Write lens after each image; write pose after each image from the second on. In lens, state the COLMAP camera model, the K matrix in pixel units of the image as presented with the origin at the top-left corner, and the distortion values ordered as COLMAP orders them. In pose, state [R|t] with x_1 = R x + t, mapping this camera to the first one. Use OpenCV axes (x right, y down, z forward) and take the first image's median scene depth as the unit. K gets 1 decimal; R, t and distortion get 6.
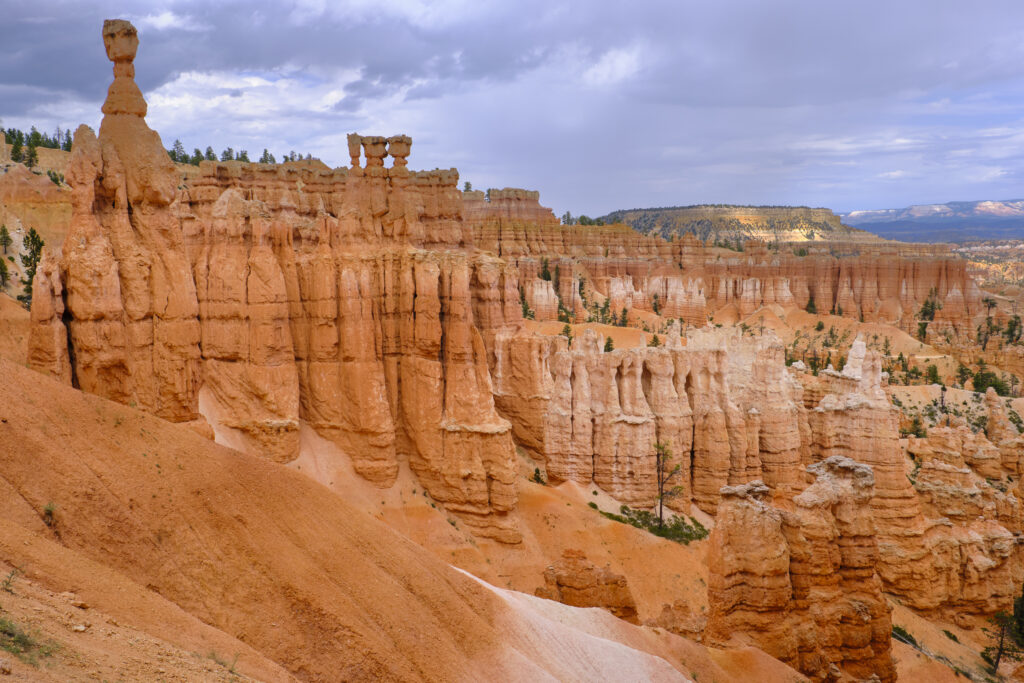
lens RADIAL K [[931.9, 0, 508.7], [0, 931.9, 352.5], [0, 0, 1]] dist [0.005546, 0.000000]
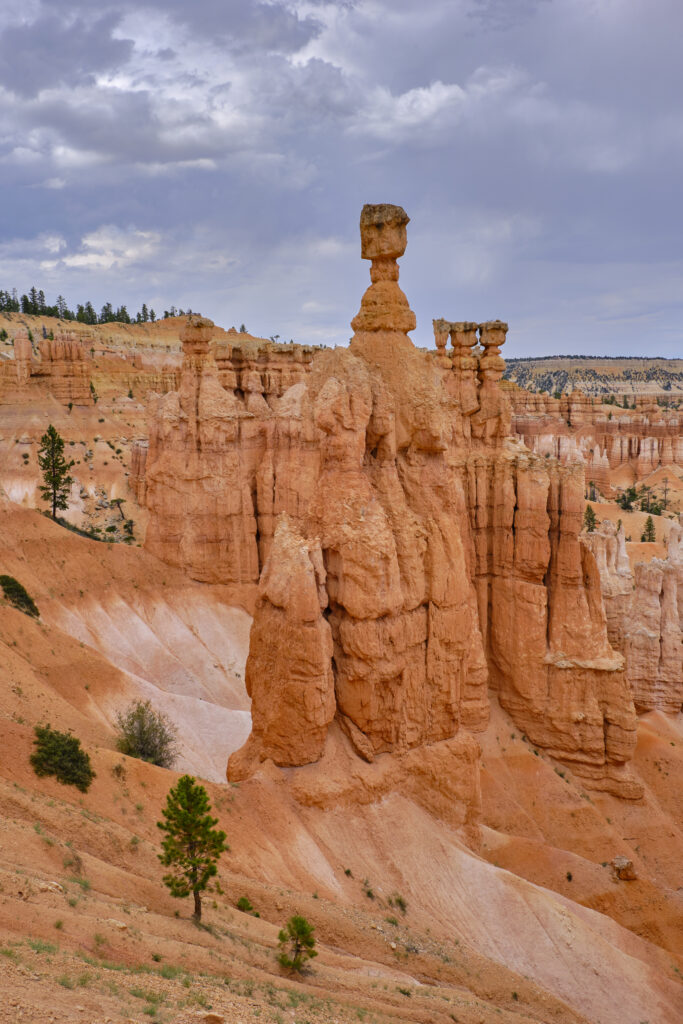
lens RADIAL K [[916.3, 0, 344.1], [0, 916.3, 501.9], [0, 0, 1]] dist [-0.002203, 0.022375]
pose [[0.999985, -0.000580, 0.005371, -0.261861], [0.000549, 0.999983, 0.005876, -0.072151], [-0.005374, -0.005873, 0.999968, 0.157703]]
